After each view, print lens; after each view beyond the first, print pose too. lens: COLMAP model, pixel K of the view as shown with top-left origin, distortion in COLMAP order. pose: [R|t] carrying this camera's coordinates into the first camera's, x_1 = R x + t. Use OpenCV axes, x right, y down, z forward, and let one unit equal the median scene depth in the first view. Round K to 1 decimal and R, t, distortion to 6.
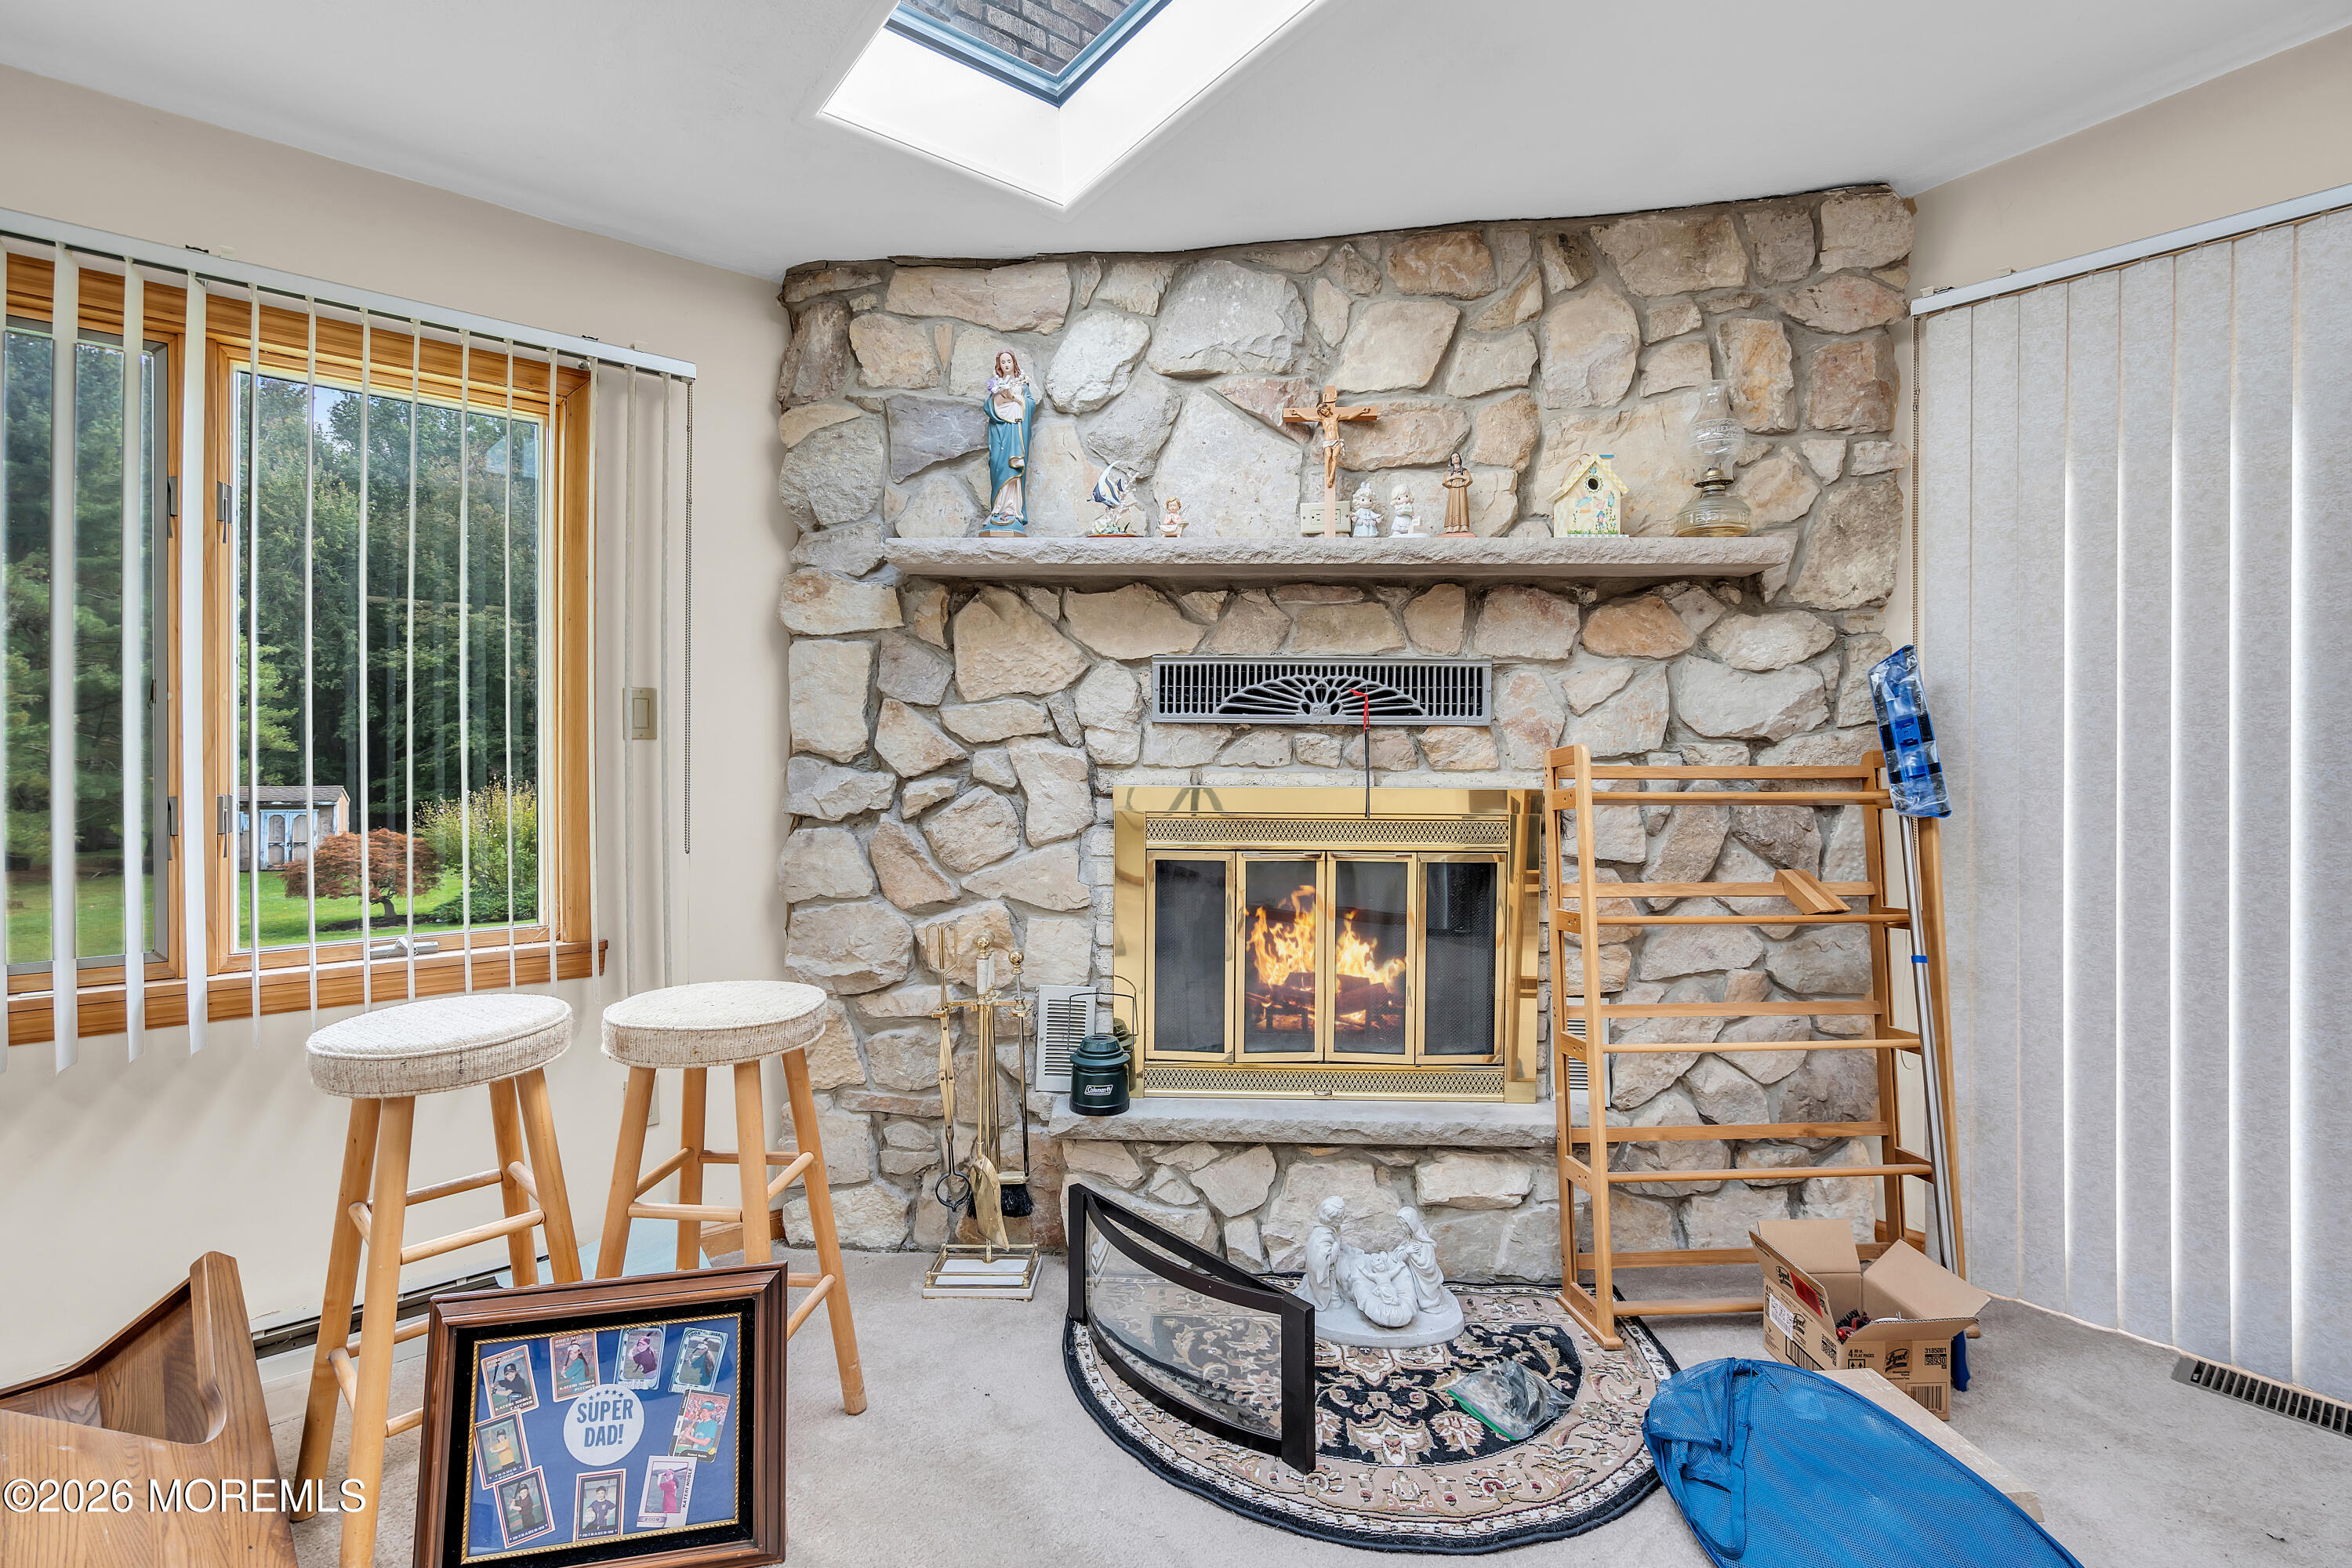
lens RADIAL K [[1067.3, 0, 1173.0], [0, 1067.3, 758.0], [0, 0, 1]] dist [-0.002148, -0.000215]
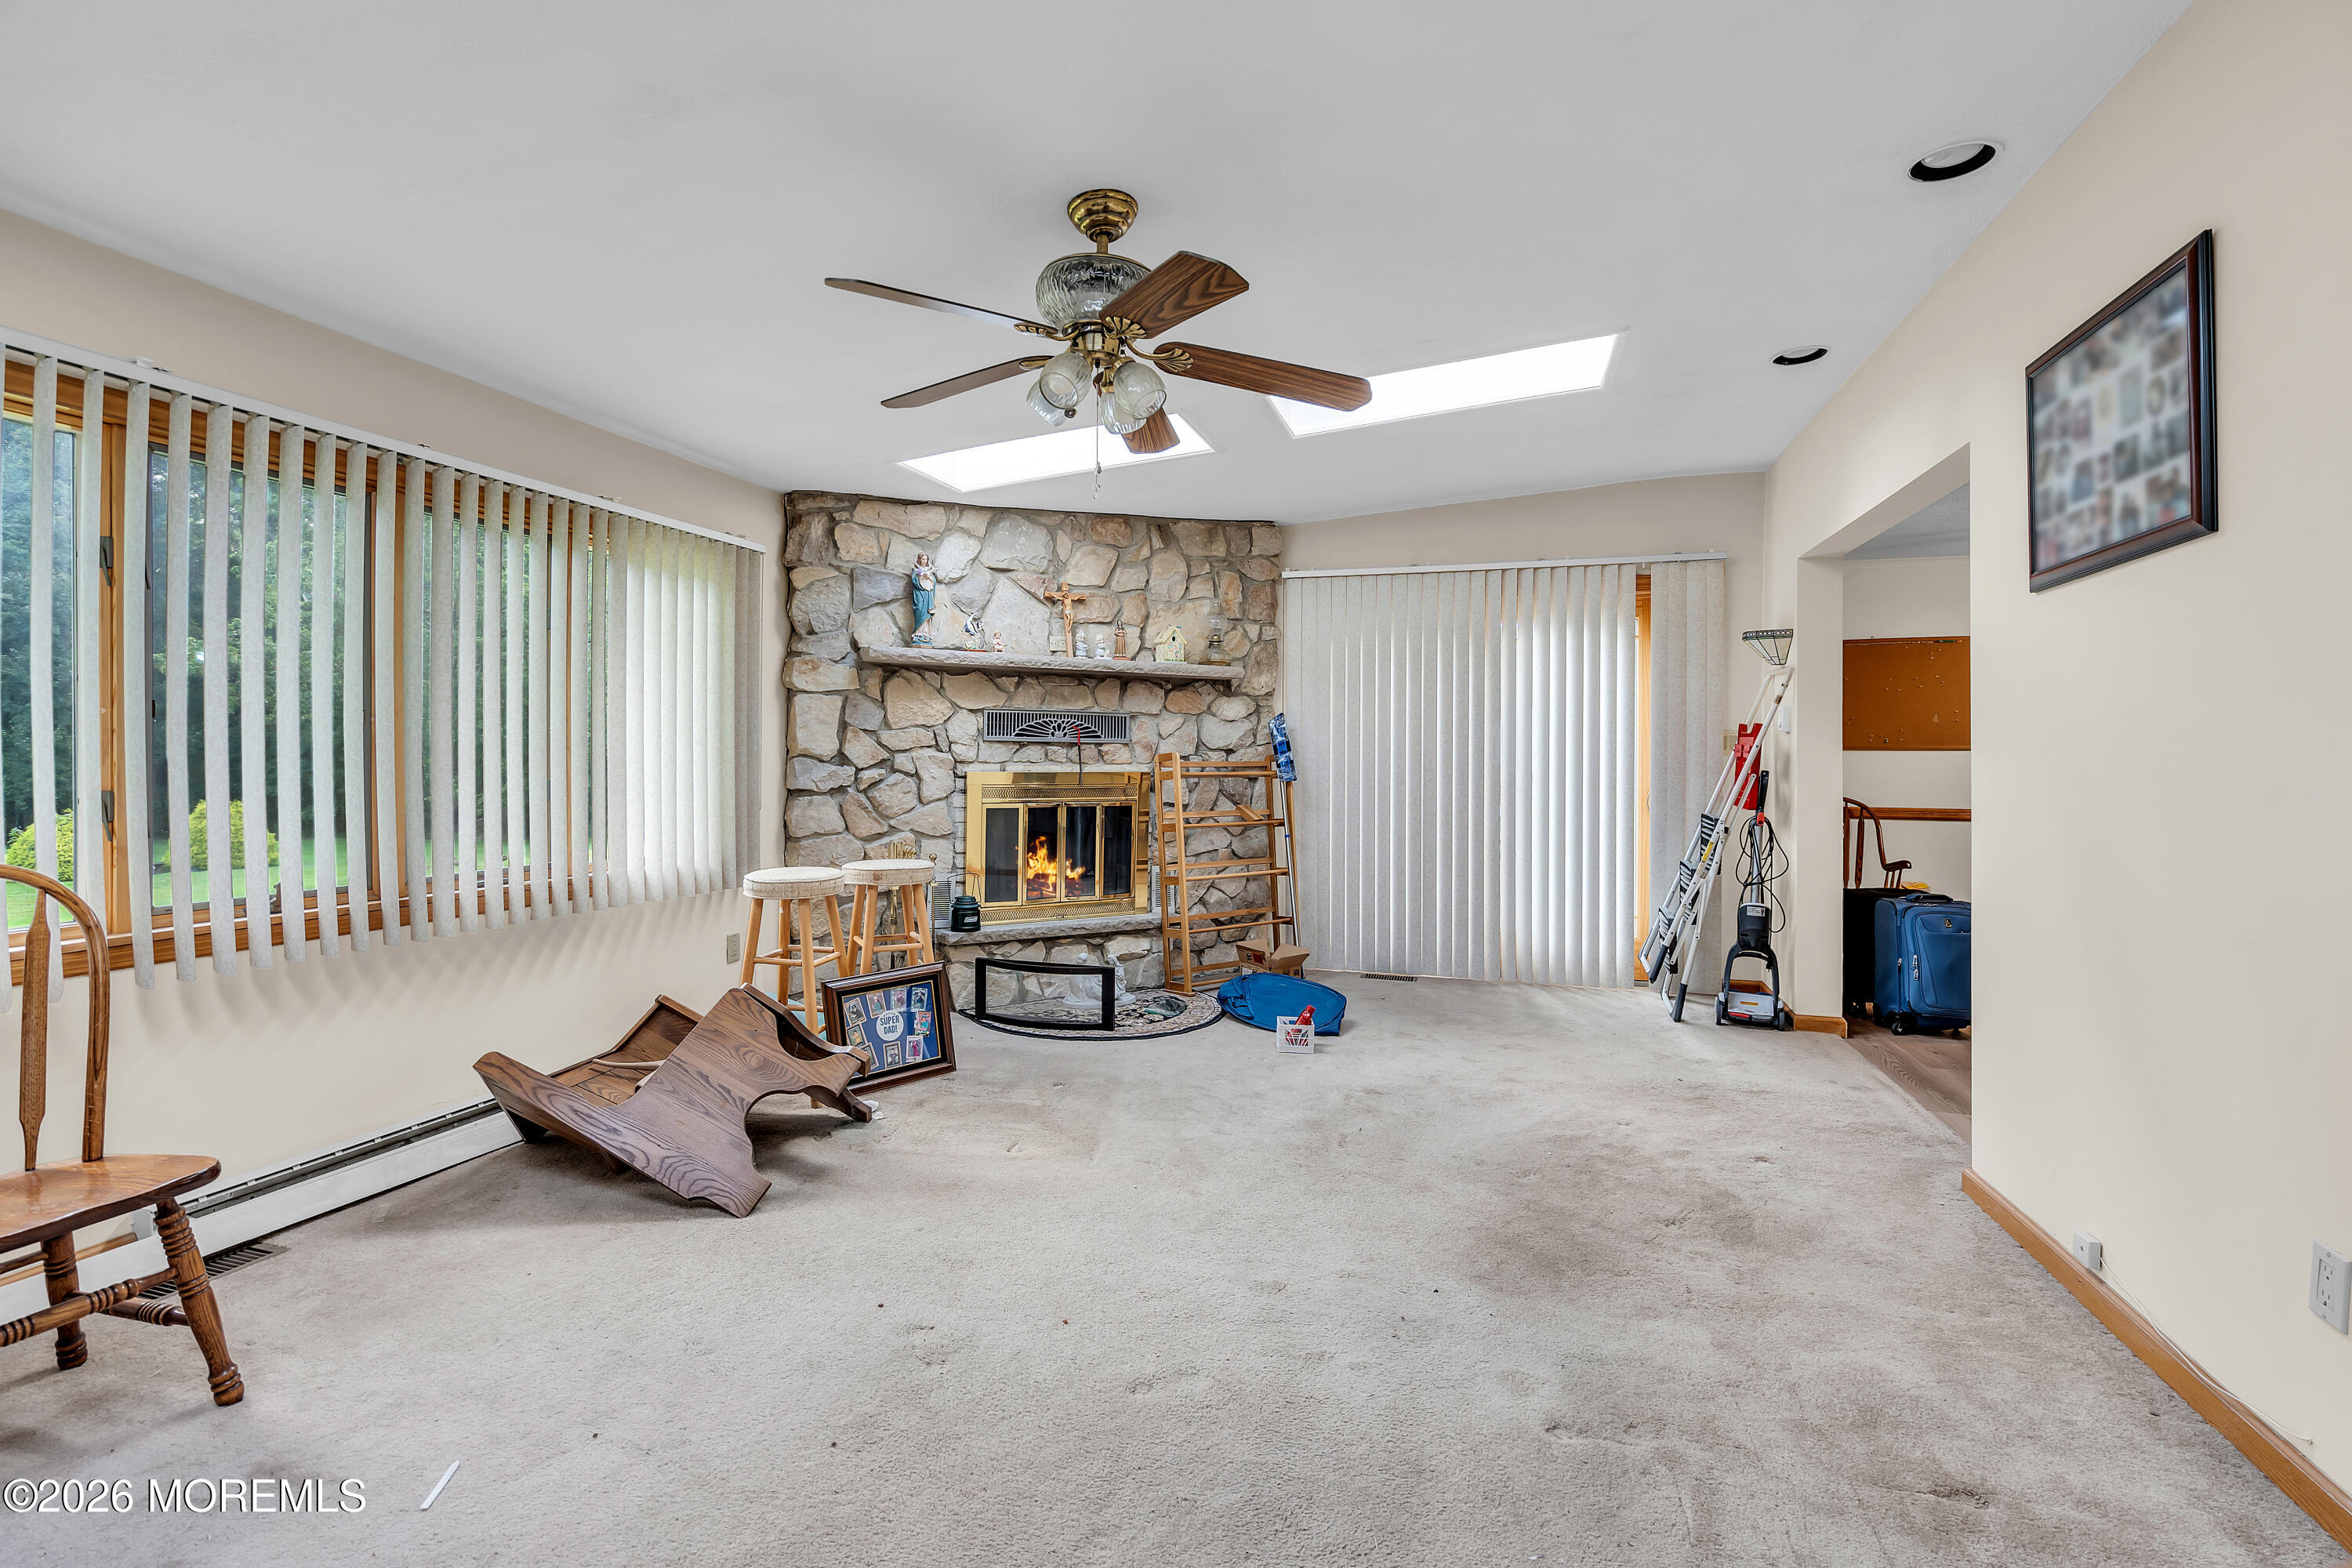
lens RADIAL K [[1067.3, 0, 1178.7], [0, 1067.3, 762.2], [0, 0, 1]] dist [-0.002148, -0.000215]
pose [[0.838768, -0.002626, 0.544483, -0.816198], [-0.001071, 0.999978, 0.006474, -0.005721], [-0.544488, -0.006014, 0.838747, -0.901404]]
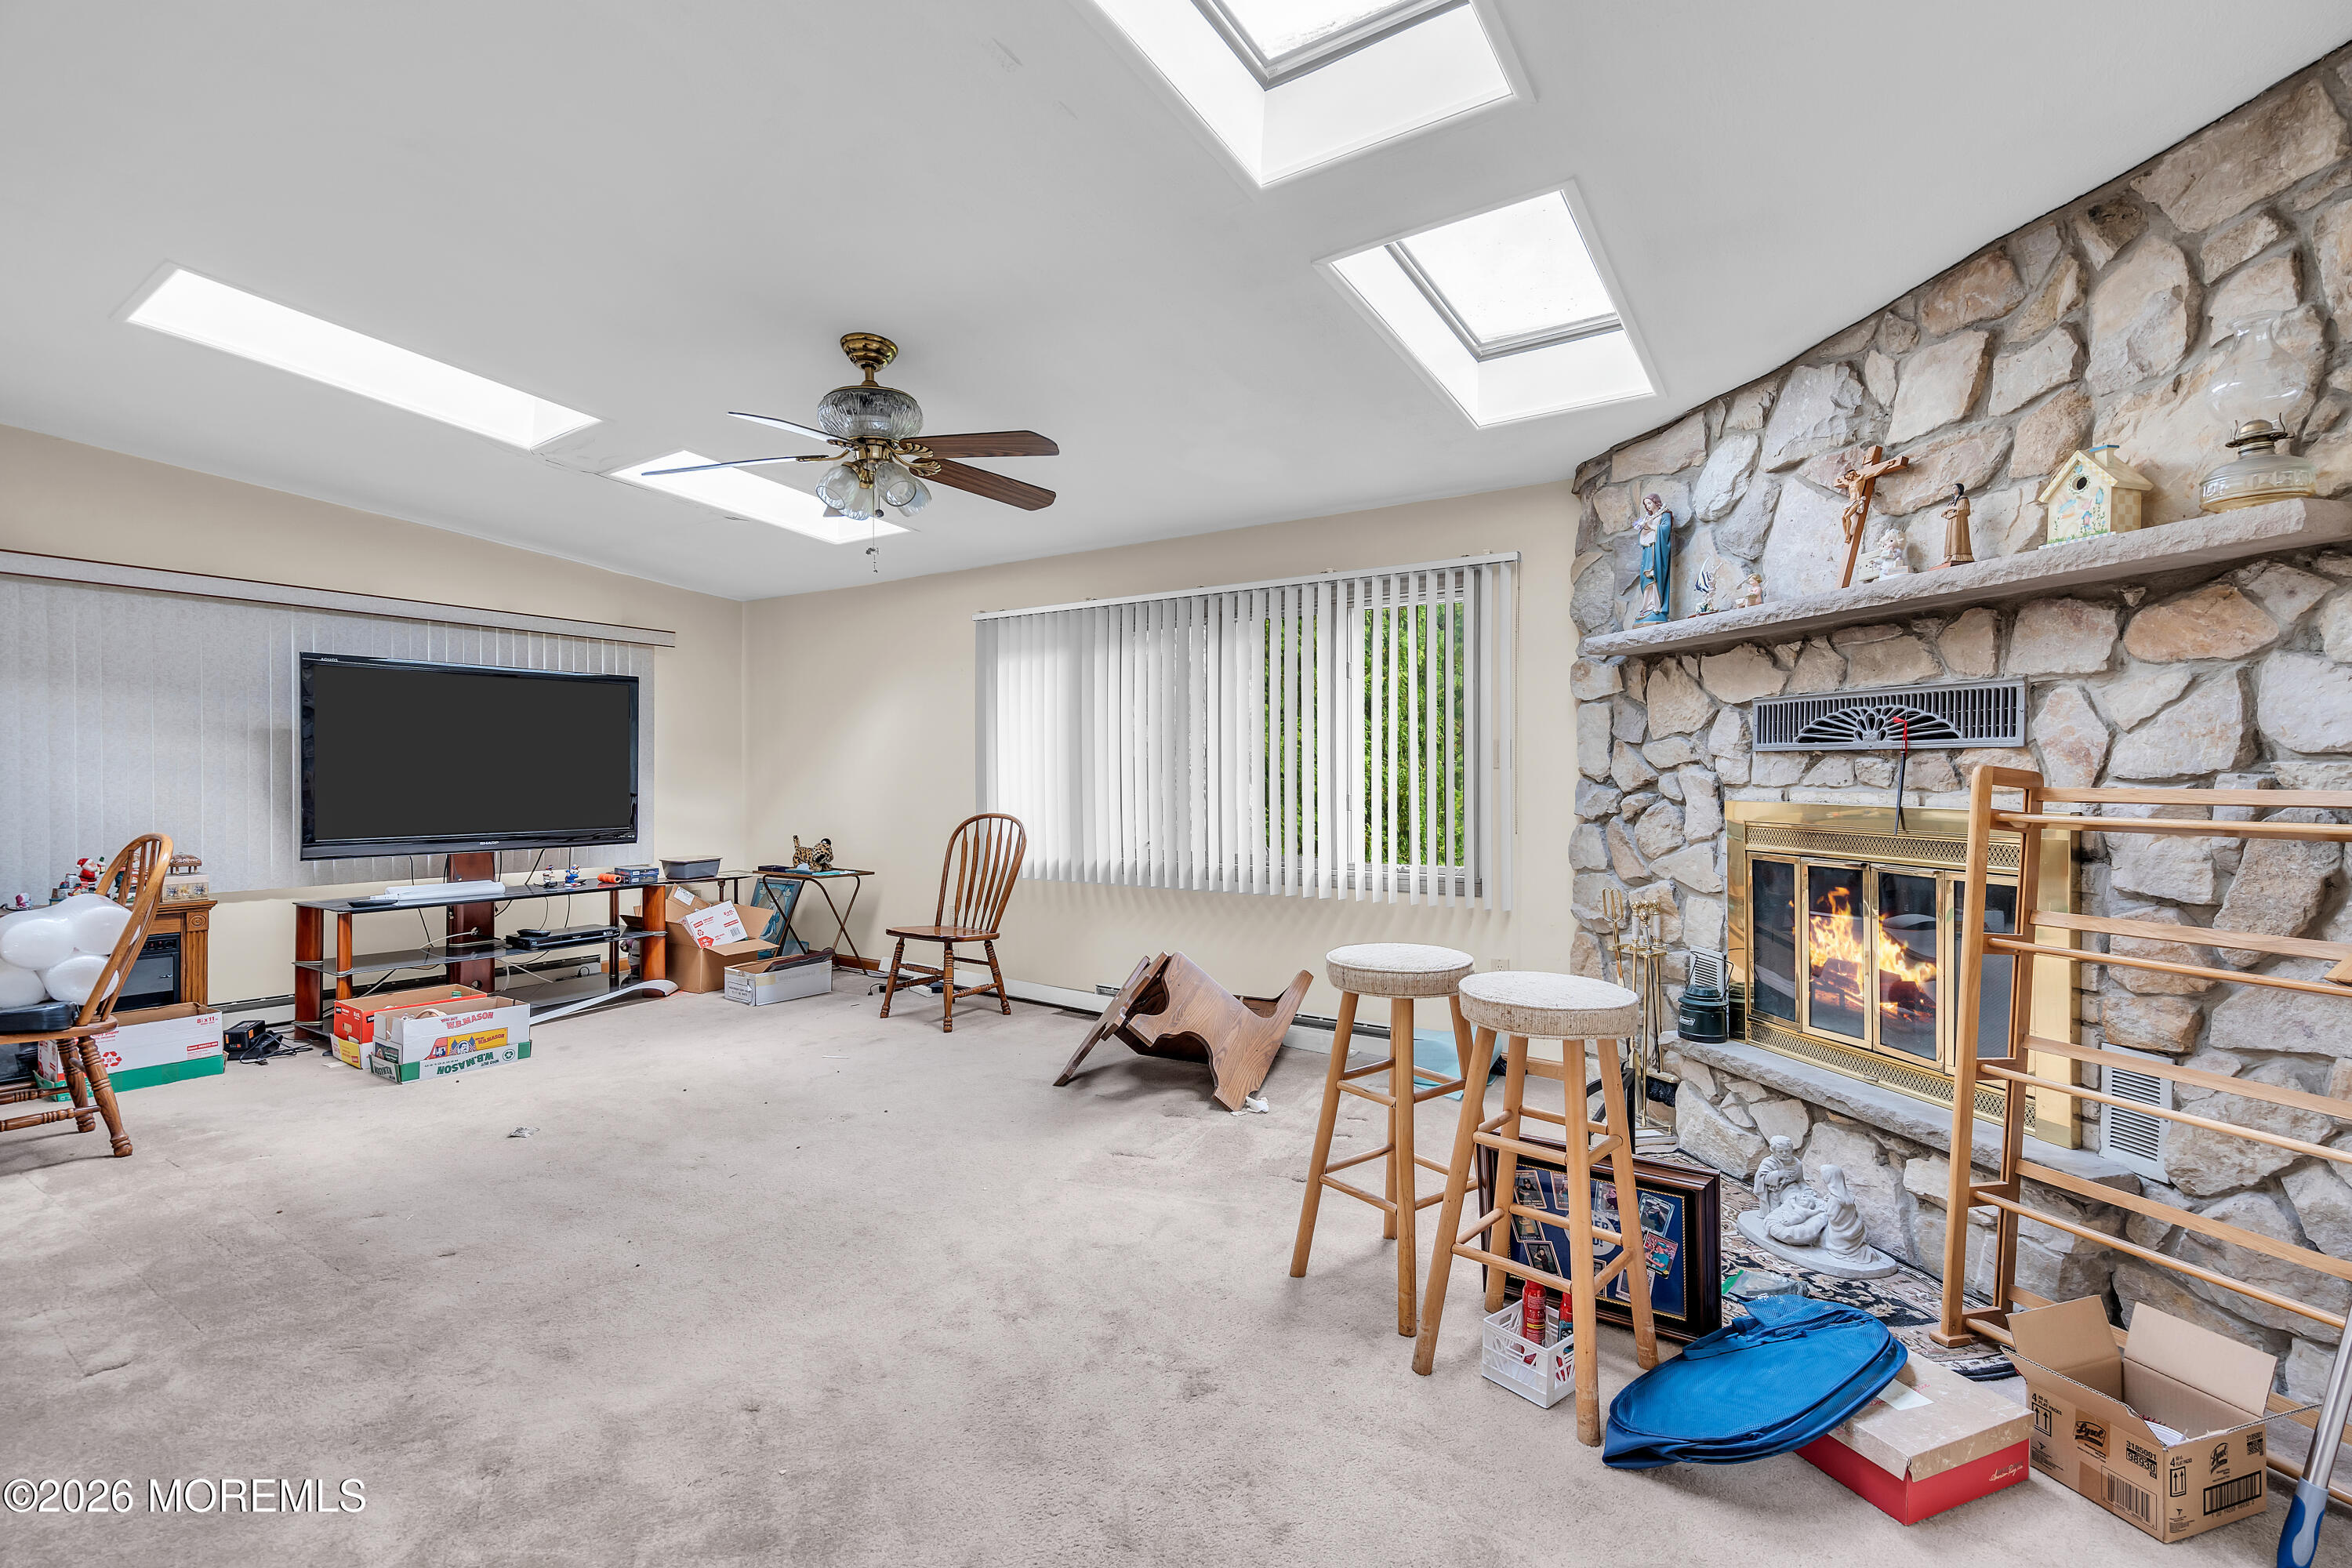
lens RADIAL K [[1067.3, 0, 1182.7], [0, 1067.3, 787.7], [0, 0, 1]] dist [-0.002148, -0.000215]
pose [[0.278936, 0.008007, -0.960276, 1.017764], [-0.000352, 0.999966, 0.008236, -0.000425], [0.960310, -0.001959, 0.278929, -0.006286]]
